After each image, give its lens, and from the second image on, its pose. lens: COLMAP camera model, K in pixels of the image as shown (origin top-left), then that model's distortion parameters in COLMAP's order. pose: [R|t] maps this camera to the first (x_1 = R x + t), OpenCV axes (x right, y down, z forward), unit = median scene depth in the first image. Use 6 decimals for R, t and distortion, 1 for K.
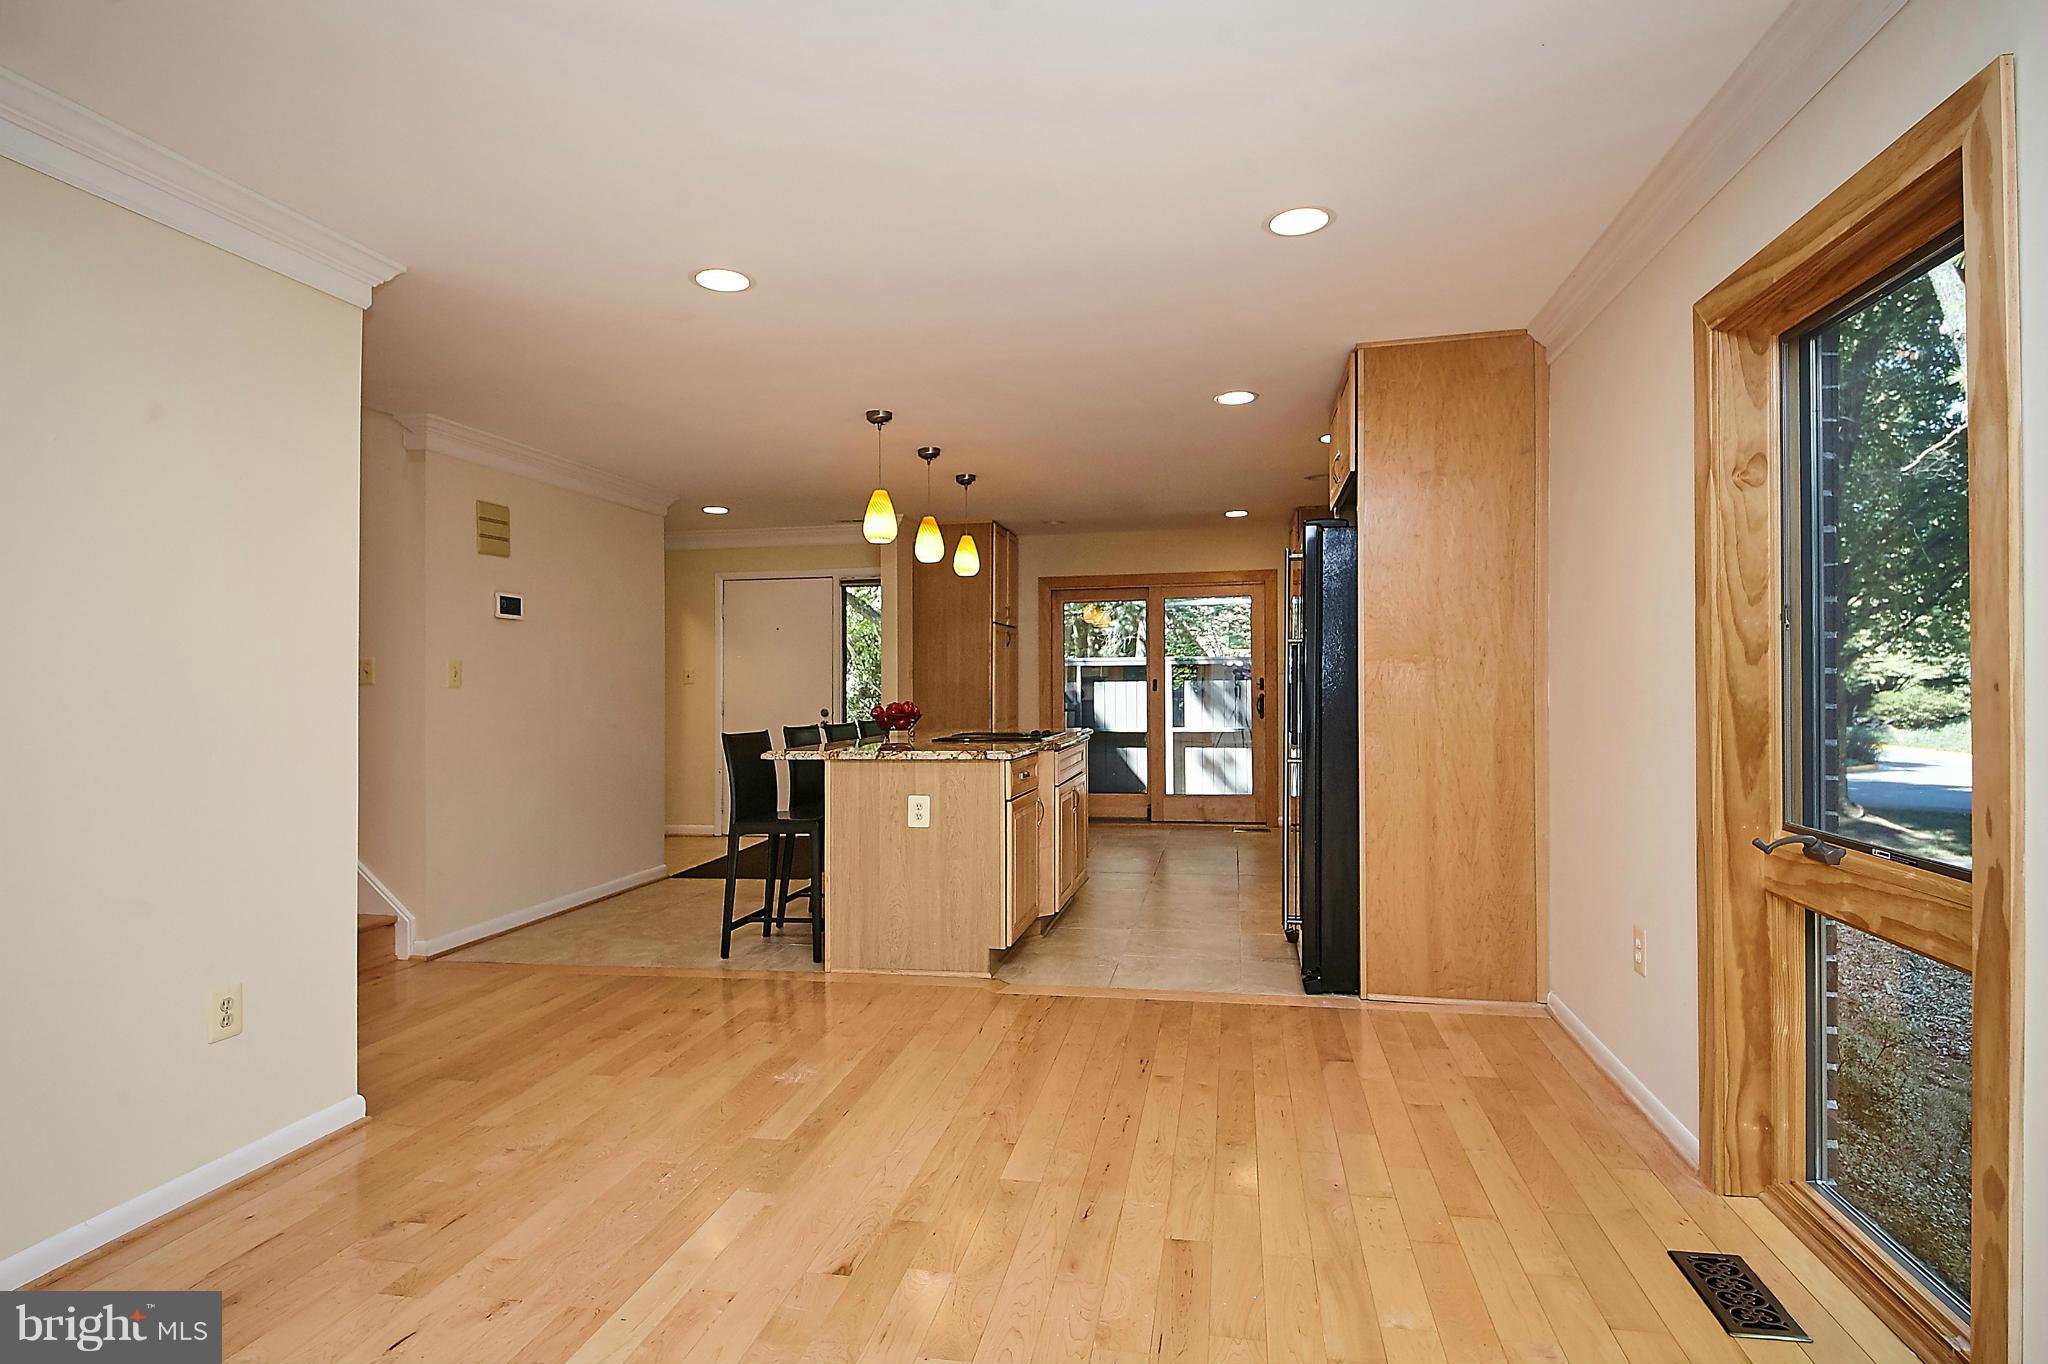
lens RADIAL K [[1035.3, 0, 1024.0], [0, 1035.3, 682.0], [0, 0, 1]] dist [0.030779, -0.000331]
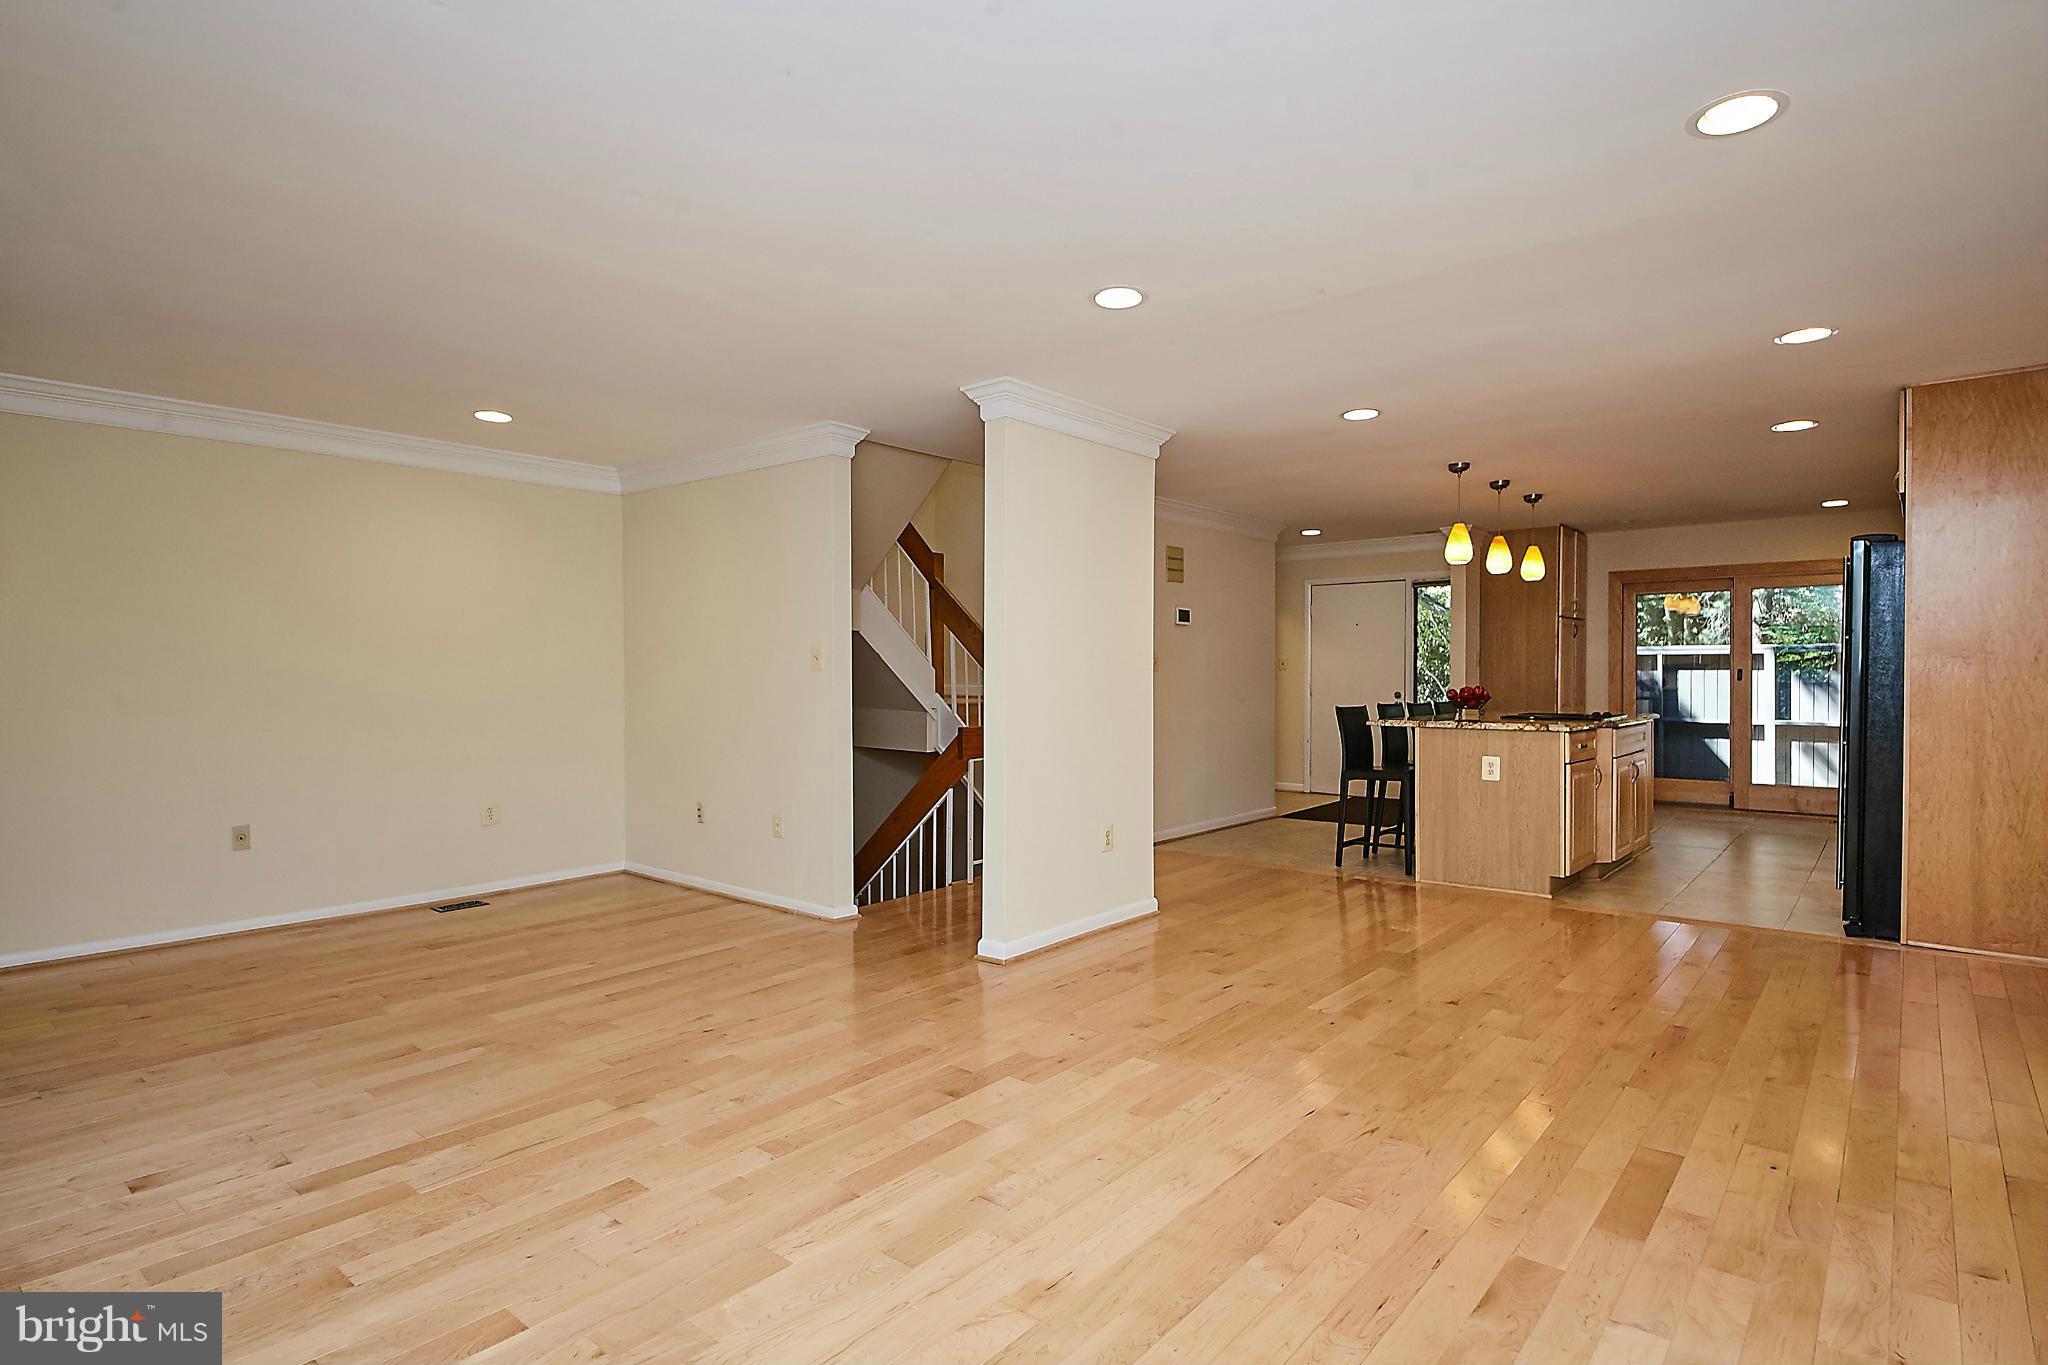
lens RADIAL K [[1045.5, 0, 1026.0], [0, 1045.5, 664.7], [0, 0, 1]] dist [0.039377, -0.039991]
pose [[0.875638, 0.006275, -0.482927, 0.024414], [-0.006986, 0.999976, 0.000327, -0.003812], [0.482917, 0.003087, 0.875661, -0.421766]]
